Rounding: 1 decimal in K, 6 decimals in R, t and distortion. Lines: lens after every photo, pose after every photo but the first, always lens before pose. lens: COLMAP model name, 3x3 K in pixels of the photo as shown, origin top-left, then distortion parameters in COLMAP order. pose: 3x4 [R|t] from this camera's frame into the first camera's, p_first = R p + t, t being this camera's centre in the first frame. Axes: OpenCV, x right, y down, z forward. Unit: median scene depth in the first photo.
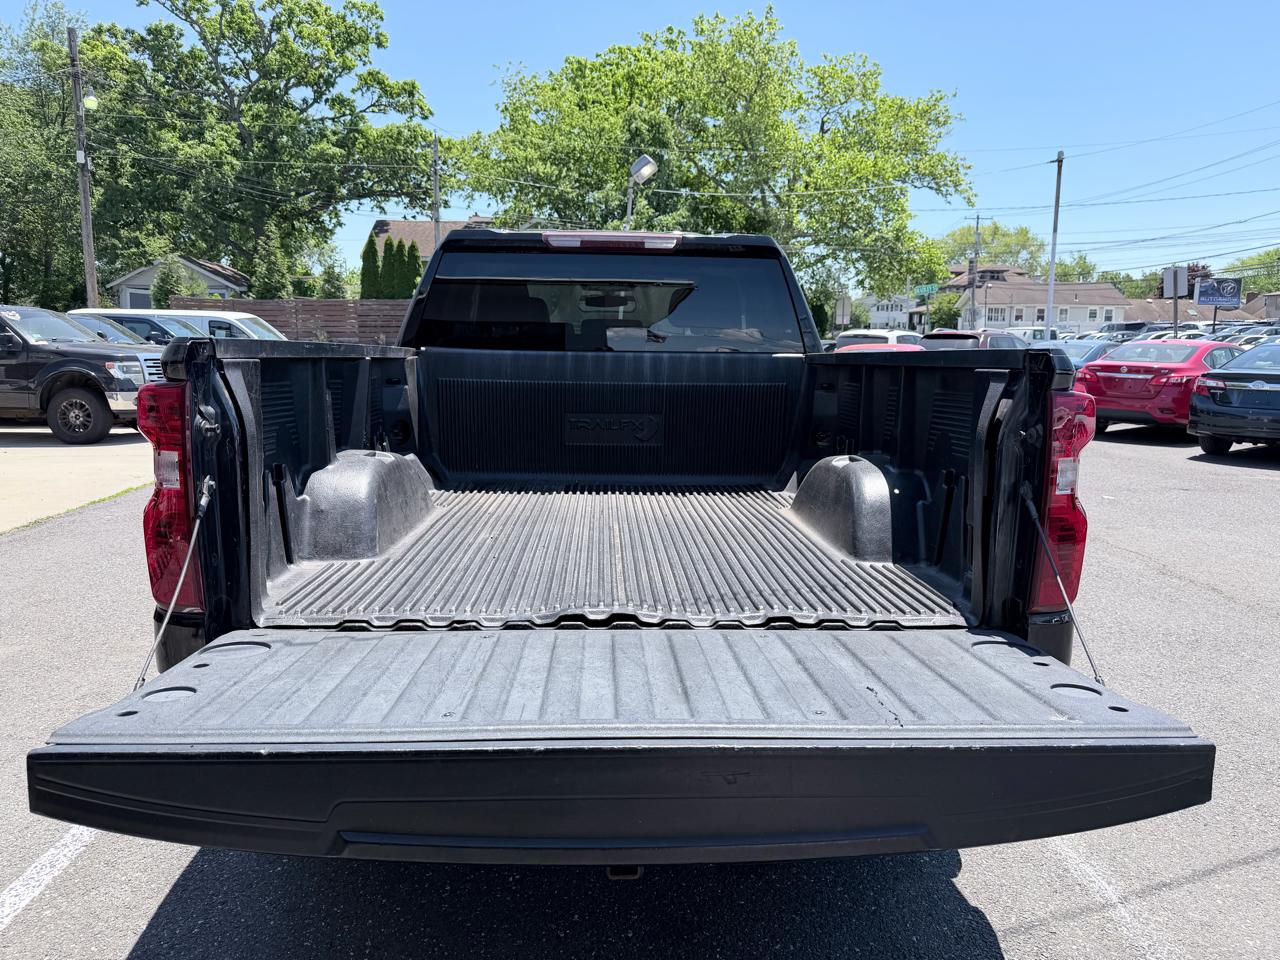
lens RADIAL K [[900.1, 0, 643.3], [0, 900.1, 485.4], [0, 0, 1]] dist [0.040478, -0.052358]
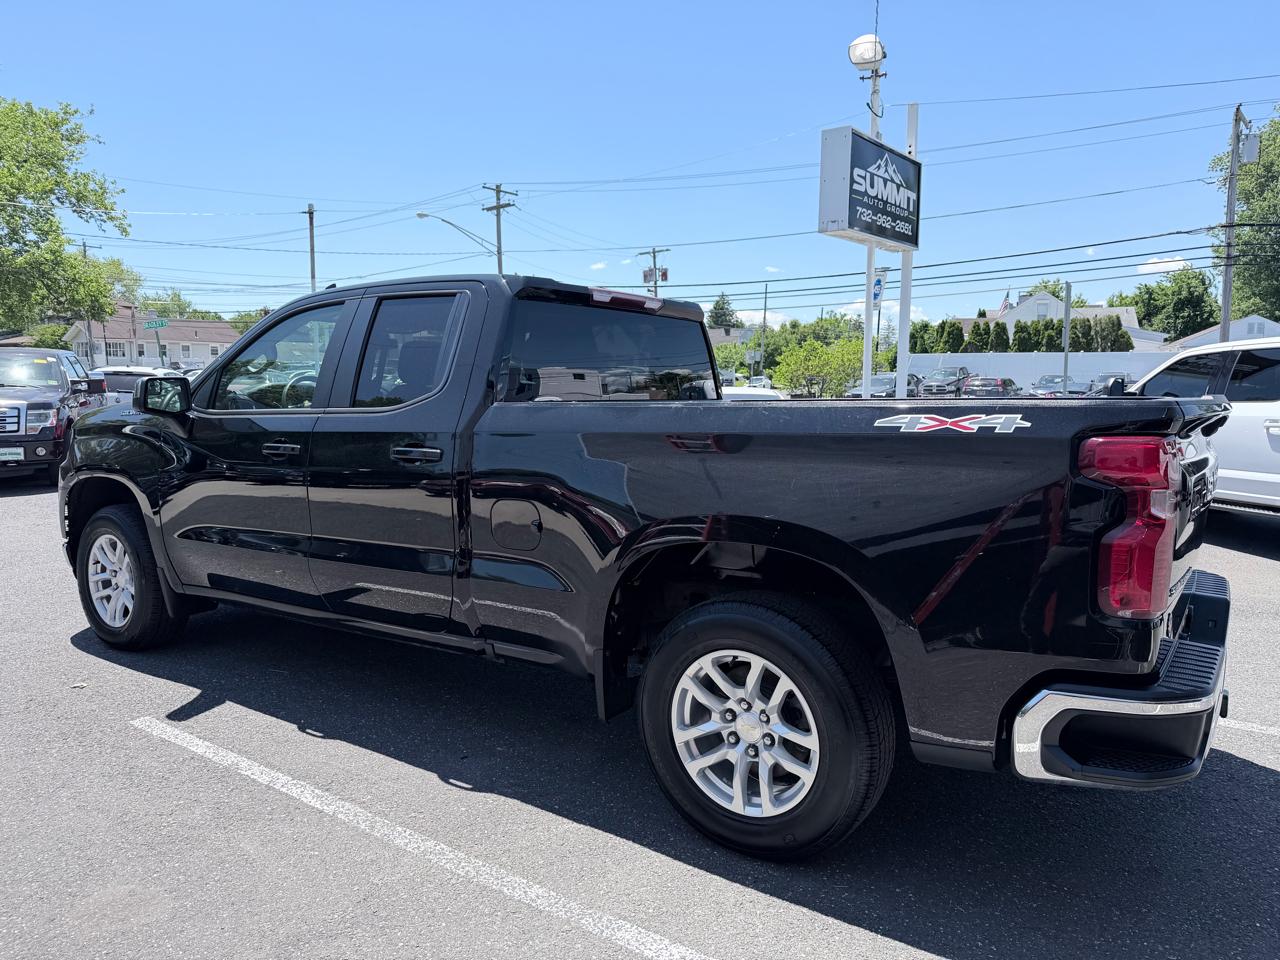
lens RADIAL K [[900.1, 0, 640.6], [0, 900.1, 479.1], [0, 0, 1]] dist [0.040478, -0.052358]
pose [[0.602812, -0.087042, 0.793122, -0.096209], [0.123719, 0.992206, 0.014858, -0.007750], [-0.788233, 0.089167, 0.608882, 0.038528]]
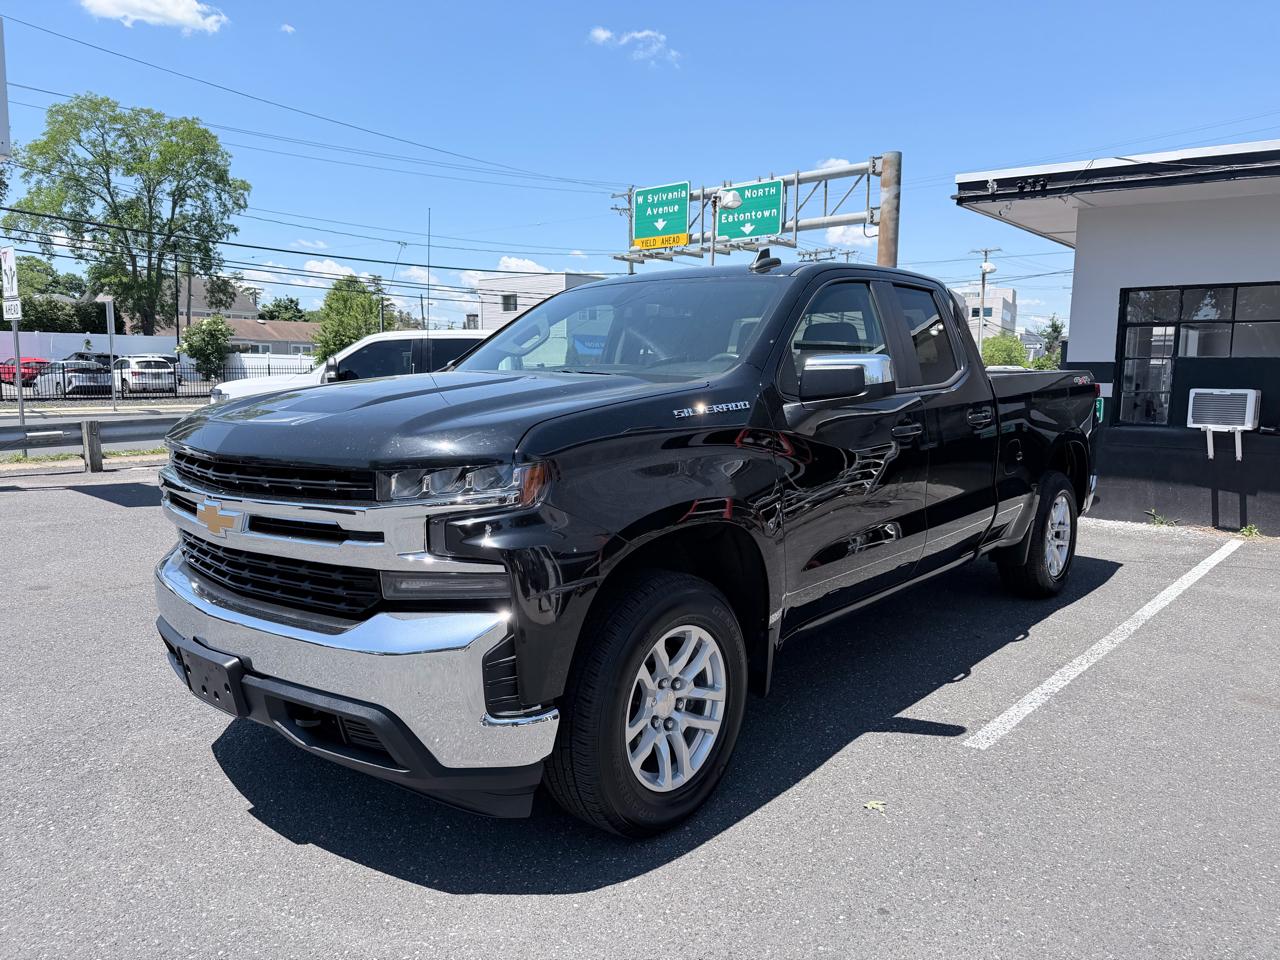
lens RADIAL K [[900.1, 0, 637.7], [0, 900.1, 488.1], [0, 0, 1]] dist [0.040478, -0.052358]
pose [[-0.727588, -0.098279, 0.678938, -0.085118], [0.098701, 0.964391, 0.245374, -0.038462], [-0.678877, 0.245543, -0.691979, 0.239915]]
